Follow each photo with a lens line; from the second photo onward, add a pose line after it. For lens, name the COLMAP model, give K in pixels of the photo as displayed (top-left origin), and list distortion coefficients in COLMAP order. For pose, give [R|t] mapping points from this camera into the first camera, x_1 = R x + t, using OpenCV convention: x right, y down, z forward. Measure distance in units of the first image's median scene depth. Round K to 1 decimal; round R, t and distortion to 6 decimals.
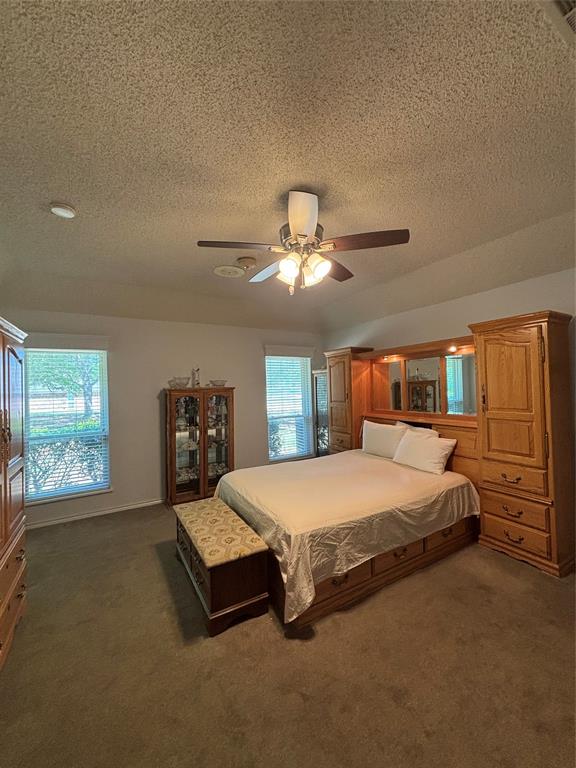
lens RADIAL K [[309.5, 0, 291.0], [0, 309.5, 382.3], [0, 0, 1]] dist [0.000389, -0.000003]
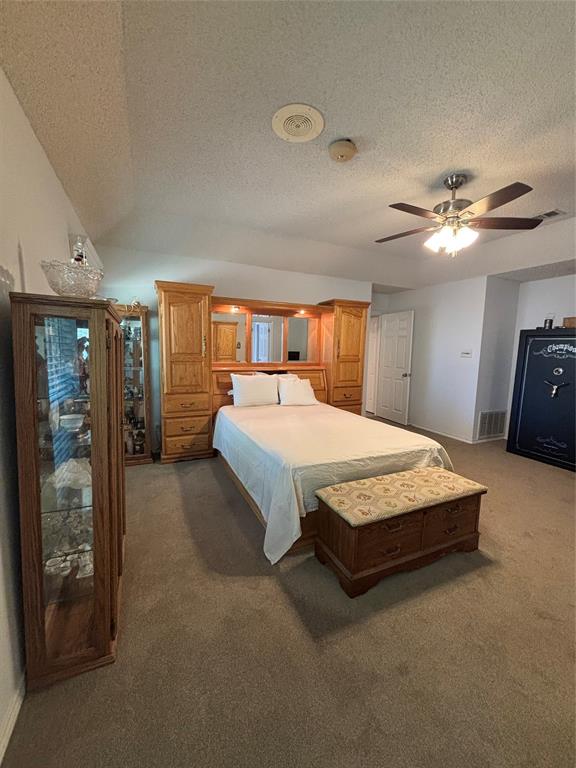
lens RADIAL K [[309.5, 0, 289.4], [0, 309.5, 381.7], [0, 0, 1]] dist [0.000389, -0.000003]
pose [[0.098336, -0.082316, 0.991743, -1.044472], [-0.033859, 0.995719, 0.086003, 0.098785], [-0.994577, -0.042037, 0.095128, 1.190430]]
